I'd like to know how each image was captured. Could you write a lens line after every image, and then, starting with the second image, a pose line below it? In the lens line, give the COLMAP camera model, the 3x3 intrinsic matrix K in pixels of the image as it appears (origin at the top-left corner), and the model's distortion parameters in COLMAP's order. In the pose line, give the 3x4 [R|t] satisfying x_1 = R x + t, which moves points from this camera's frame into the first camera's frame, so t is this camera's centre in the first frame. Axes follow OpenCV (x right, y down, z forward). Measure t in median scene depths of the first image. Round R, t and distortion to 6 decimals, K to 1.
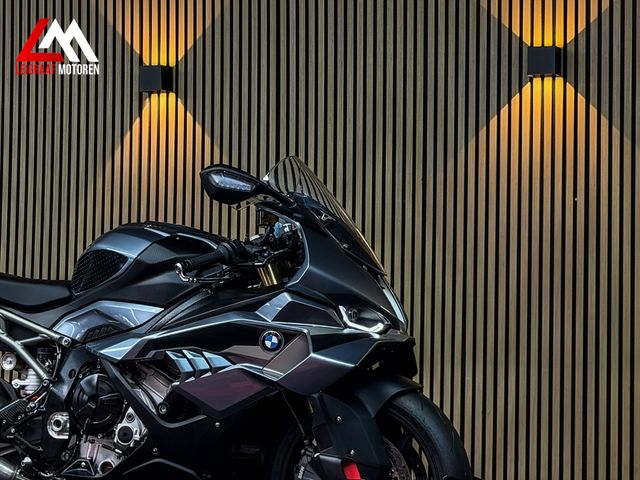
lens RADIAL K [[1418.6, 0, 319.7], [0, 1418.6, 242.8], [0, 0, 1]] dist [0.140382, 0.000000]
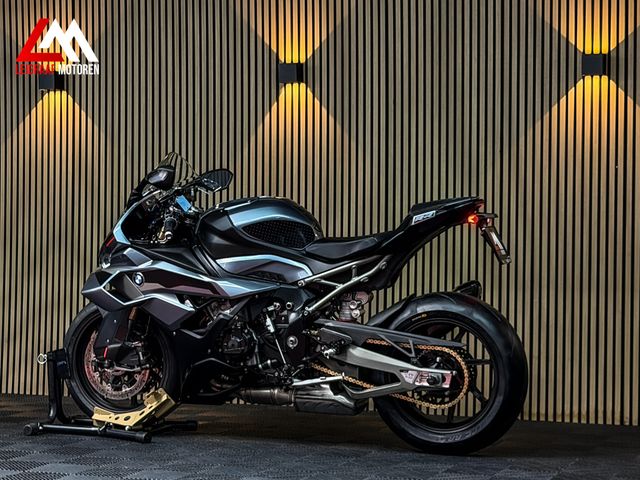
lens RADIAL K [[1418.2, 0, 329.6], [0, 1418.2, 243.3], [0, 0, 1]] dist [0.131350, 0.000000]
pose [[0.999699, -0.010986, 0.021952, -0.152909], [0.009514, 0.997770, 0.066063, -0.062612], [-0.022629, -0.065834, 0.997574, -0.431166]]
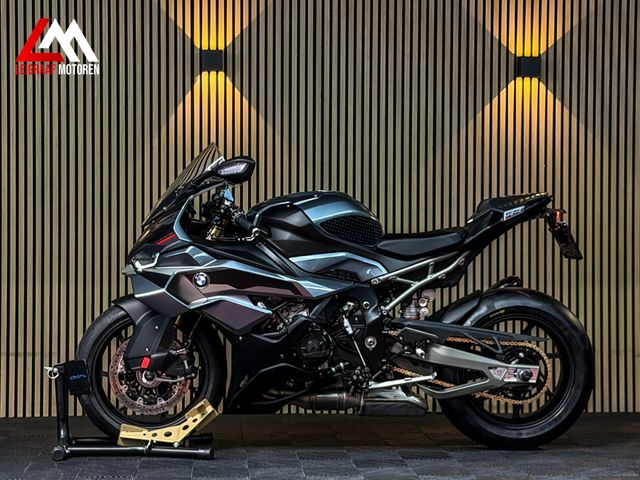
lens RADIAL K [[1418.2, 0, 321.7], [0, 1418.2, 245.6], [0, 0, 1]] dist [0.131350, 0.000000]
pose [[0.898160, -0.018072, 0.439298, -0.796065], [-0.012682, 0.997674, 0.066971, -0.054120], [-0.439486, -0.065722, 0.895842, -0.212051]]
